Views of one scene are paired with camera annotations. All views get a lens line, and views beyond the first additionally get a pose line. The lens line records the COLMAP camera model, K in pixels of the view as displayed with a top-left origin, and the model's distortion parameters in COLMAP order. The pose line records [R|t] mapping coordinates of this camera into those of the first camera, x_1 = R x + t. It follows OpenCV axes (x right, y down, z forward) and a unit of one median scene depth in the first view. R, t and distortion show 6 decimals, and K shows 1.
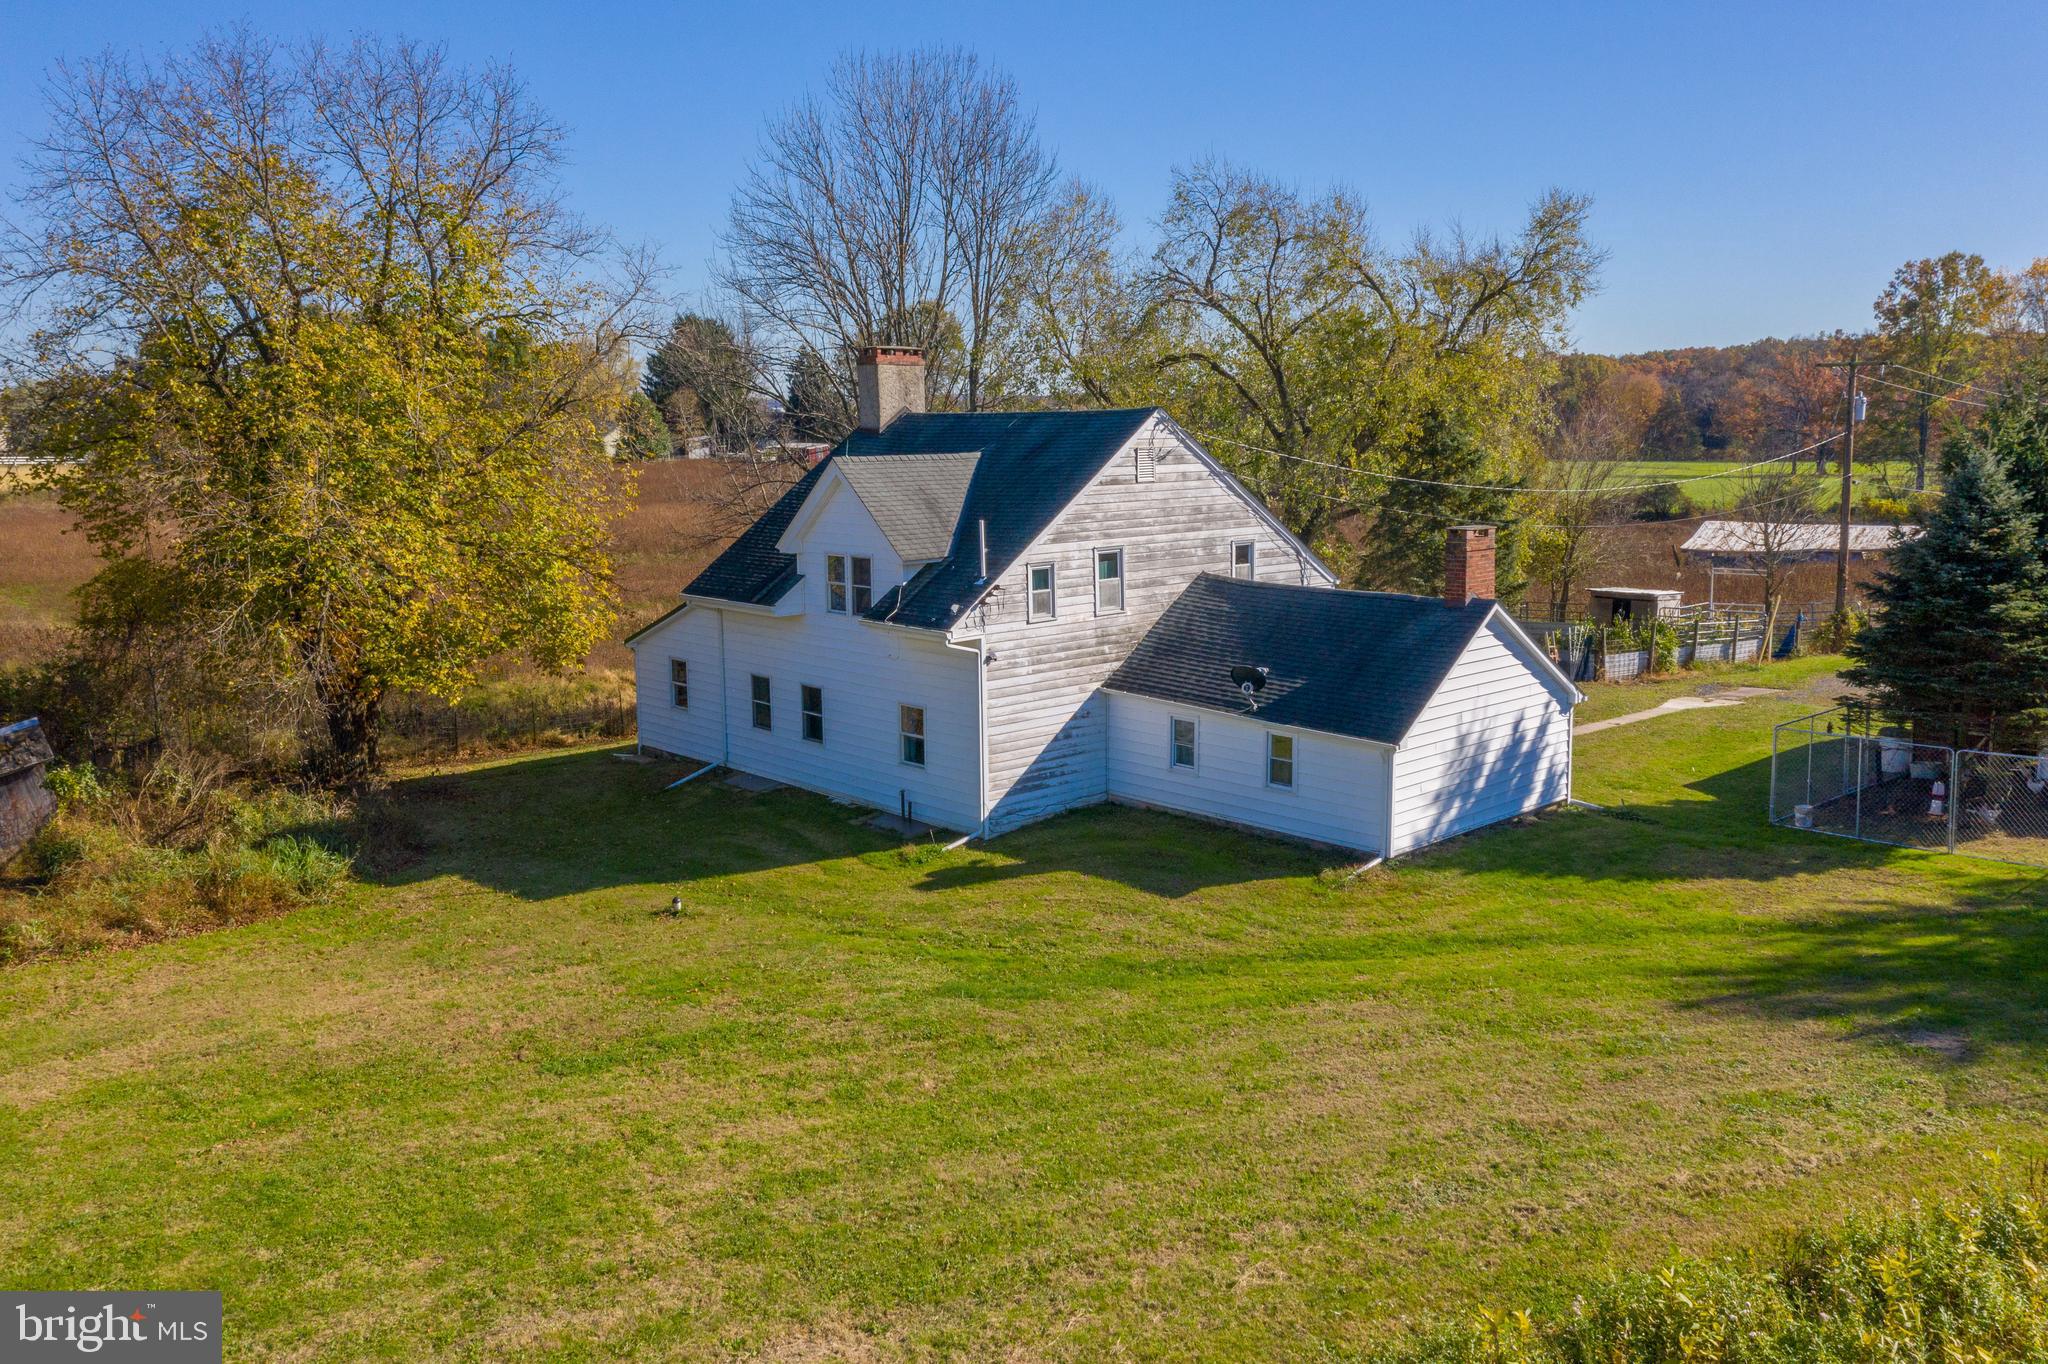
lens RADIAL K [[1624.7, 0, 1023.1], [0, 1624.7, 682.4], [0, 0, 1]] dist [-0.011197, 0.000737]
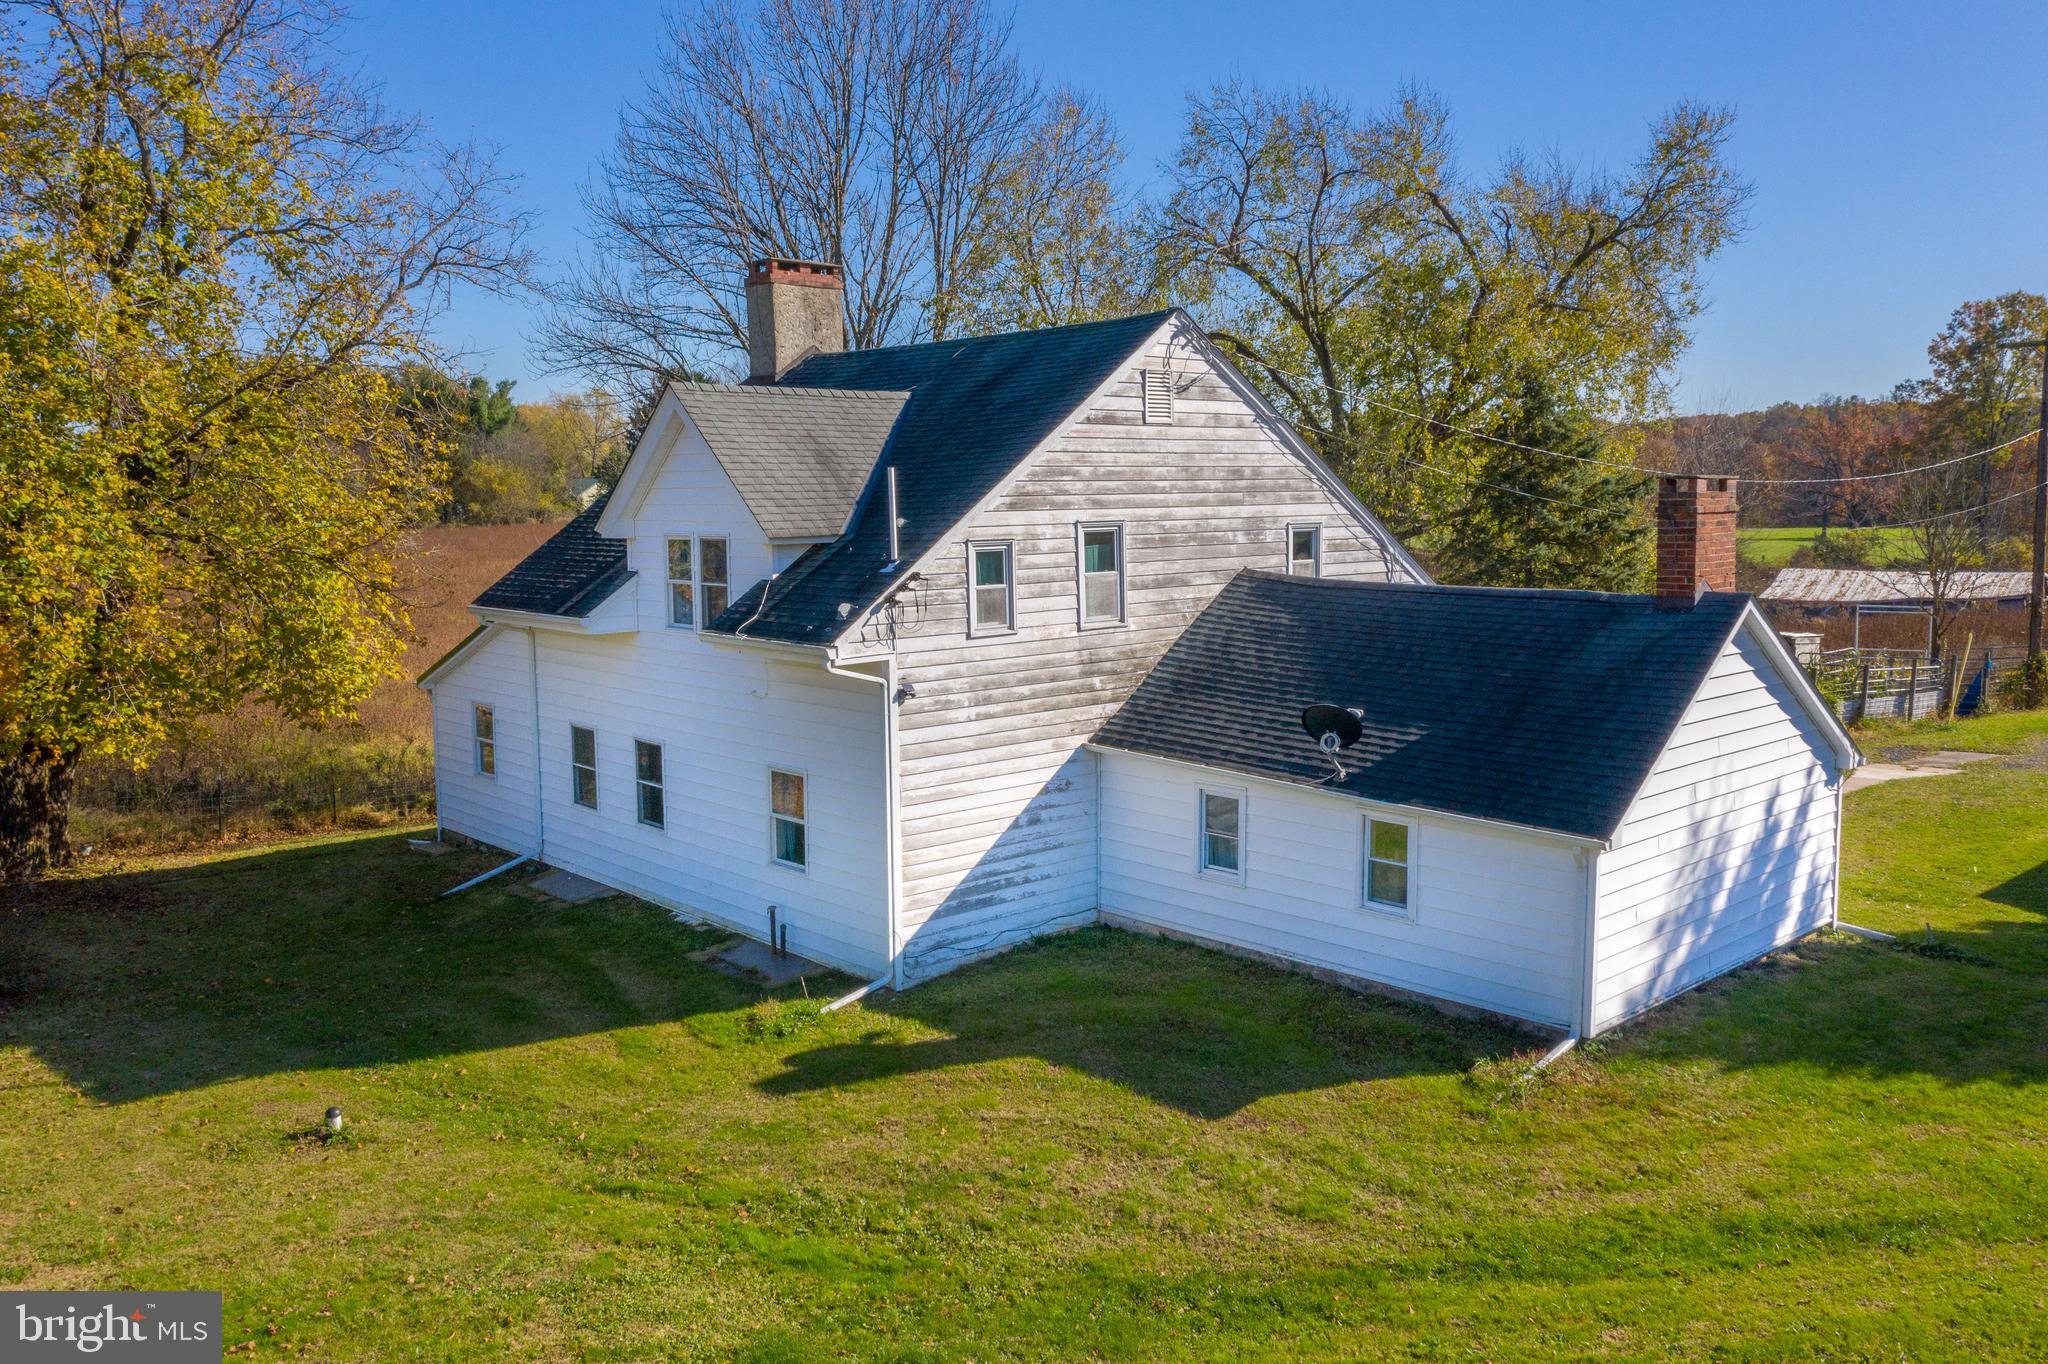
lens RADIAL K [[1624.7, 0, 1026.3], [0, 1624.7, 678.6], [0, 0, 1]] dist [-0.011197, 0.000737]
pose [[0.999998, 0.001877, -0.001180, 0.024262], [-0.001930, 0.998933, -0.046138, 0.007199], [0.001092, 0.046141, 0.998934, 0.361519]]
